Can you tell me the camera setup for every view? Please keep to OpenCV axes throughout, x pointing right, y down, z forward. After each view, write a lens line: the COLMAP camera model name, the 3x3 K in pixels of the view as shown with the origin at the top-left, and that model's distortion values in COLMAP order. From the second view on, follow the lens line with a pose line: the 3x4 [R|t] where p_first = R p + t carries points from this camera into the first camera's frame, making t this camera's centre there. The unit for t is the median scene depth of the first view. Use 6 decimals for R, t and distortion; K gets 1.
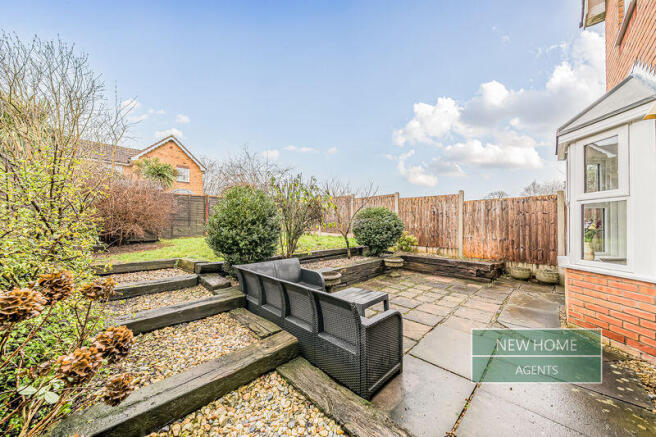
lens RADIAL K [[226.2, 0, 325.7], [0, 226.2, 222.6], [0, 0, 1]] dist [0.000463, 0.000012]
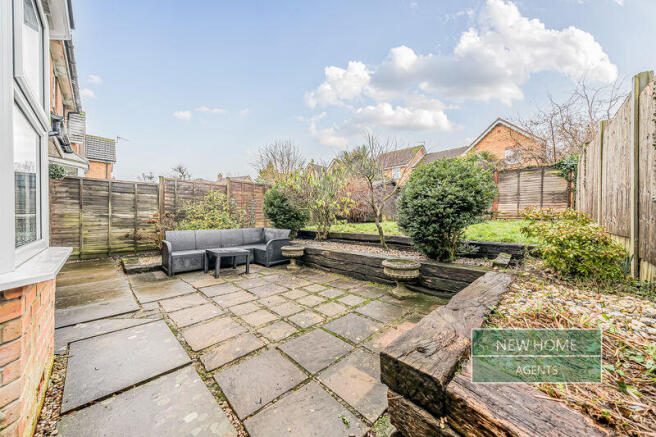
lens RADIAL K [[226.2, 0, 325.7], [0, 226.2, 222.6], [0, 0, 1]] dist [0.000463, 0.000012]
pose [[0.018754, 0.027567, -0.999444, 1.005568], [0.003331, 0.999613, 0.027635, 0.073049], [0.999819, -0.003848, 0.018655, 1.028559]]
